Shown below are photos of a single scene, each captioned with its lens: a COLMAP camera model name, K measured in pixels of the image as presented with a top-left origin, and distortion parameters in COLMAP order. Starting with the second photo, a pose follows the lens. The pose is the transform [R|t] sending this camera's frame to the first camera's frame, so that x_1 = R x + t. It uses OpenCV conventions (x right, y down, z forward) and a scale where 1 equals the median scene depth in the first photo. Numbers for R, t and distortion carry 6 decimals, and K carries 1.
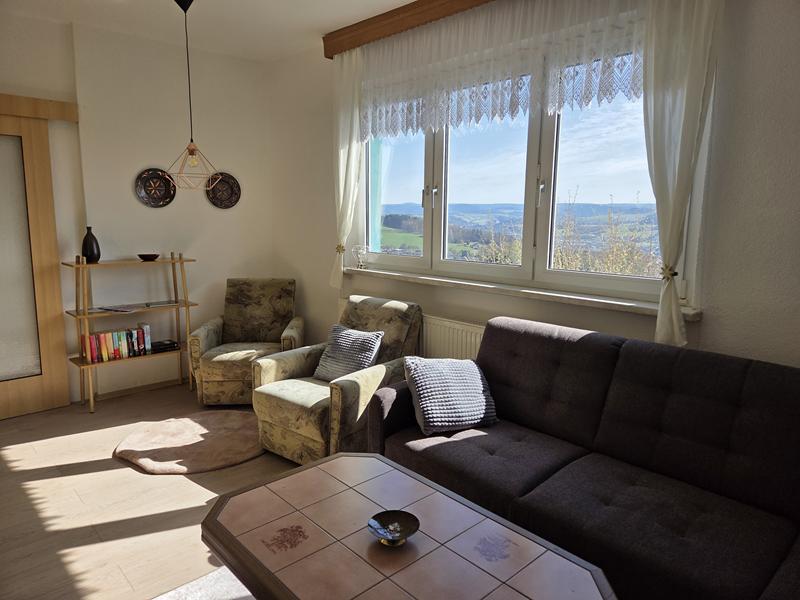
lens RADIAL K [[539.3, 0, 397.1], [0, 539.3, 295.2], [0, 0, 1]] dist [0.062236, -0.032310]
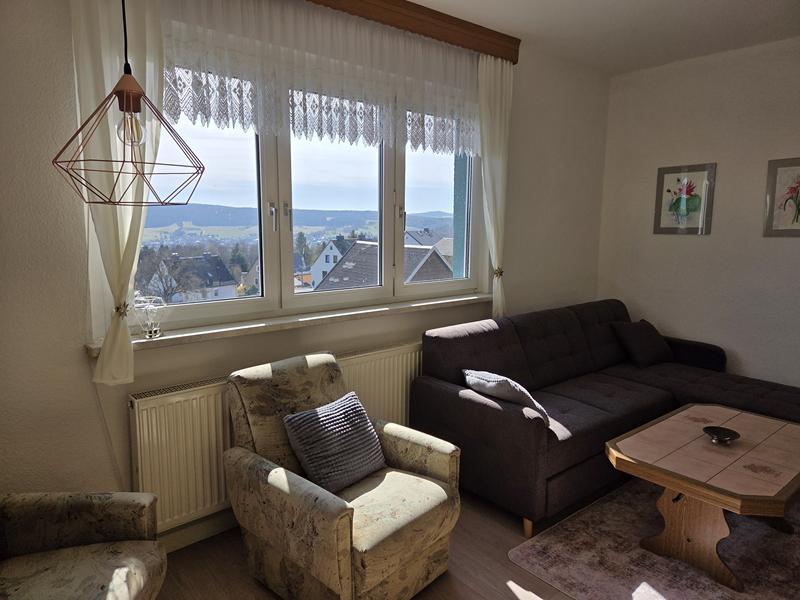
lens RADIAL K [[539.3, 0, 396.8], [0, 539.3, 302.9], [0, 0, 1]] dist [0.062236, -0.032310]
pose [[0.063757, -0.134760, 0.988825, -1.115029], [0.163047, 0.978934, 0.122899, -0.201564], [-0.984556, 0.153389, 0.084386, 1.221132]]
